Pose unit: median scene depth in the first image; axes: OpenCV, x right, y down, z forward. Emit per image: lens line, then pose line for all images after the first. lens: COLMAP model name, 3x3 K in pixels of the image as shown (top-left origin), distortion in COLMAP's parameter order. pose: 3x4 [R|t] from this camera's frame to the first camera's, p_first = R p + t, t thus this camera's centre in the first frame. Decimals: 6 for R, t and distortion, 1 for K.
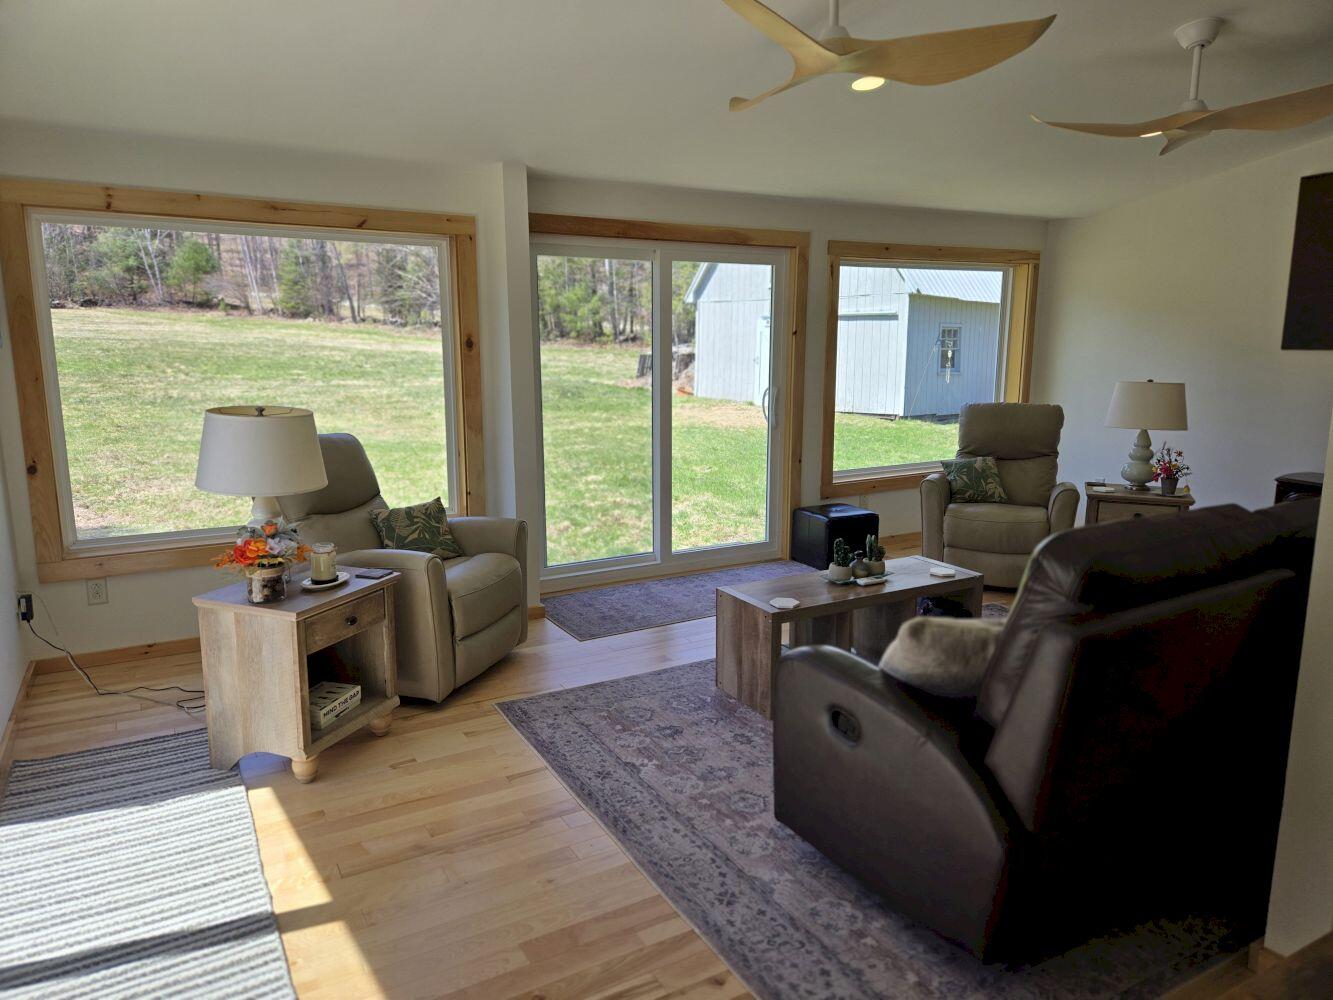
lens RADIAL K [[889.6, 0, 666.5], [0, 889.6, 500.0], [0, 0, 1]] dist [0.088763, -0.084728]
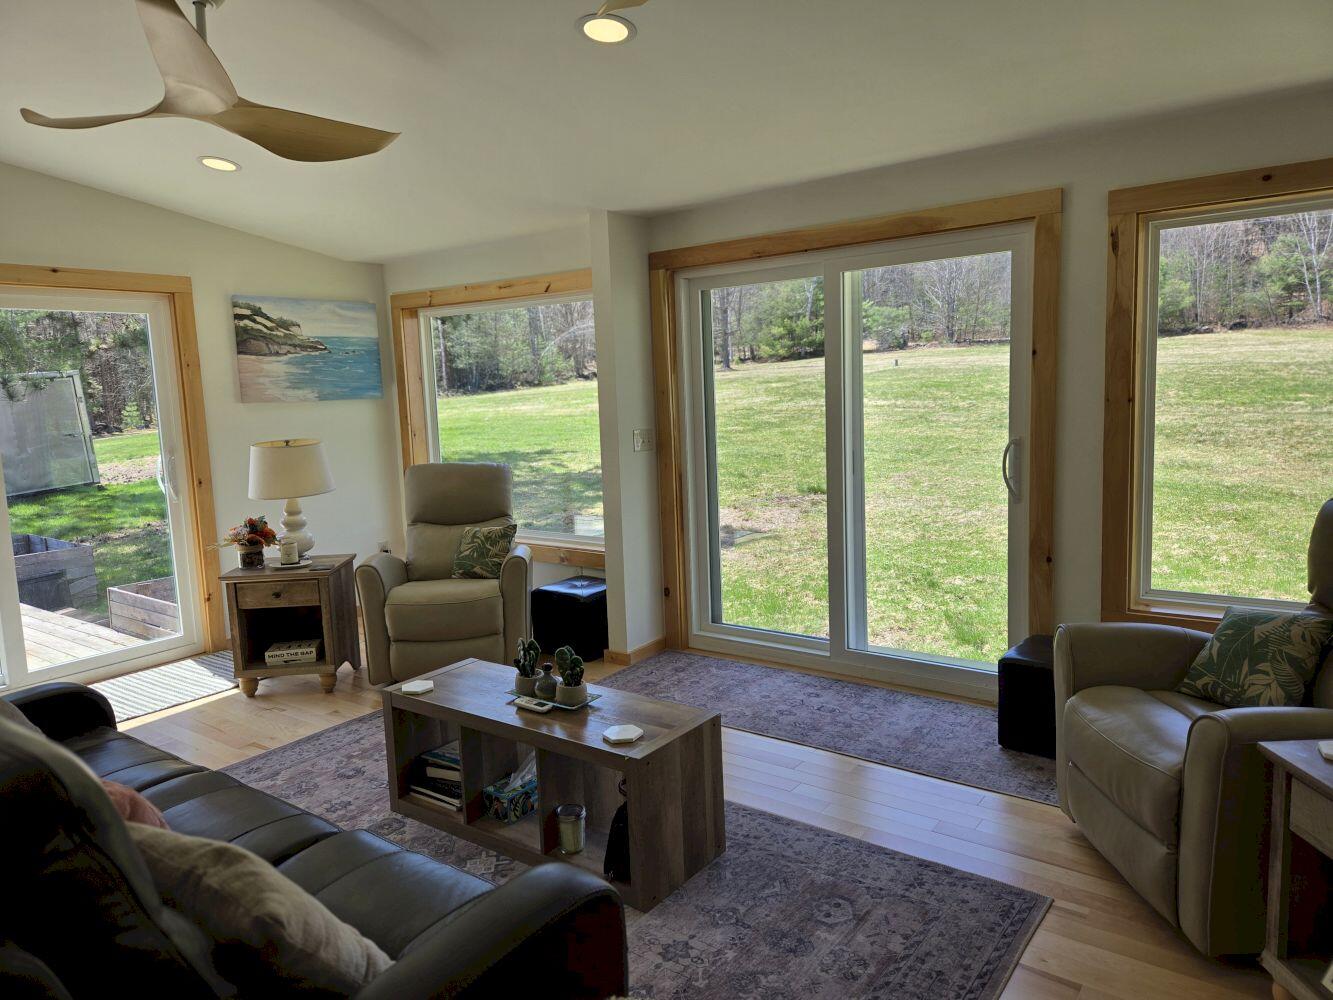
lens RADIAL K [[889.6, 0, 666.5], [0, 889.6, 500.0], [0, 0, 1]] dist [0.088763, -0.084728]
pose [[0.404127, 0.103723, -0.908803, 0.635731], [-0.124701, 0.990521, 0.057597, -0.092685], [0.906163, 0.090052, 0.413231, 0.529888]]
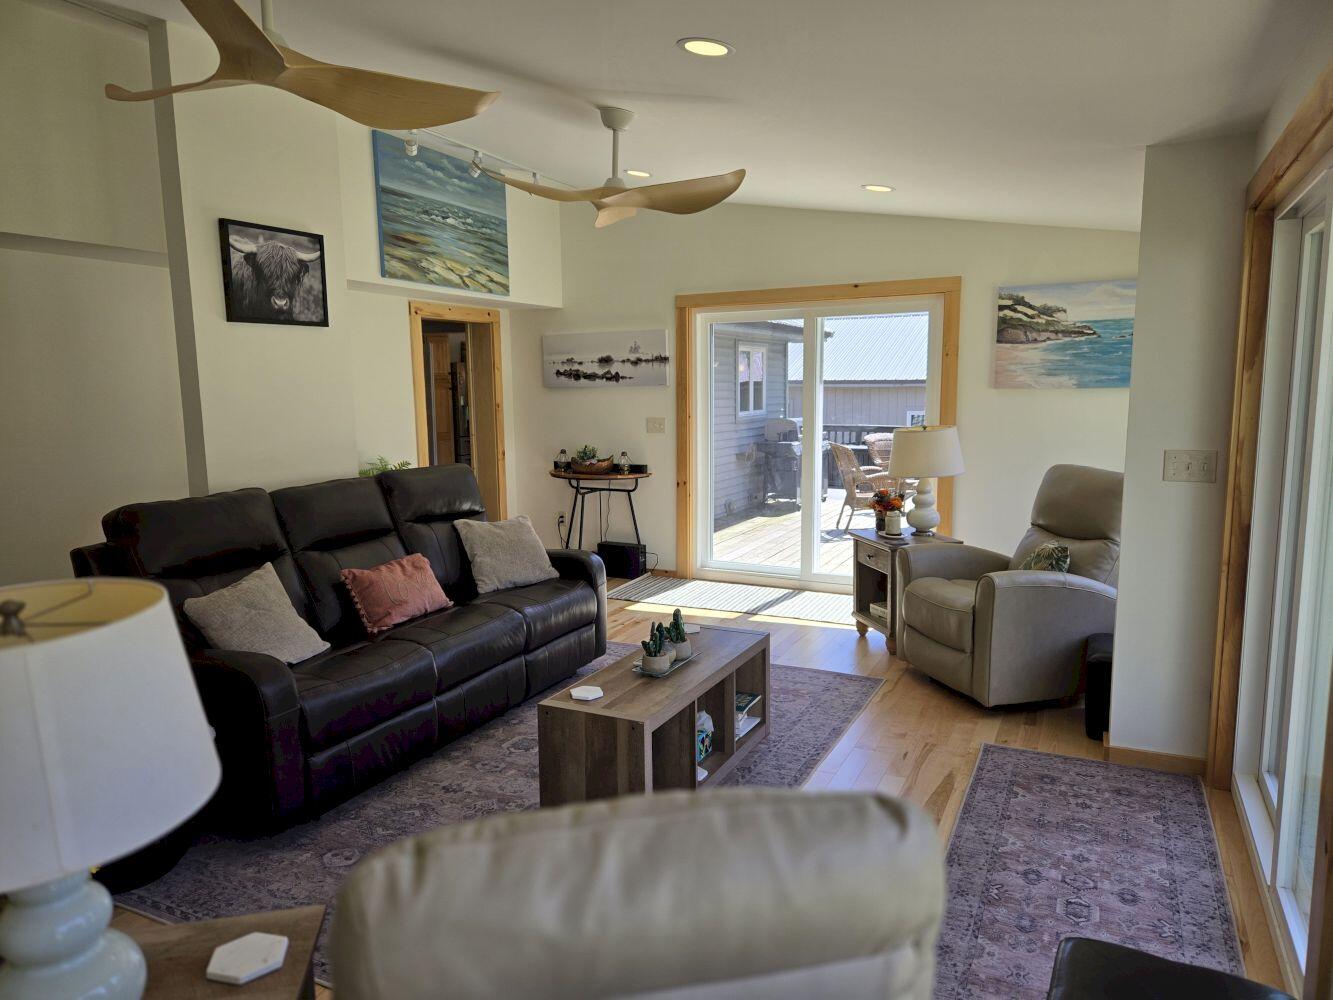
lens RADIAL K [[906.1, 0, 666.5], [0, 906.1, 500.0], [0, 0, 1]] dist [0.087843, -0.092948]
pose [[-0.827150, 0.080449, -0.556193, 0.474908], [-0.088397, 0.958755, 0.270139, -0.207272], [0.554985, 0.272611, -0.785923, 1.139701]]
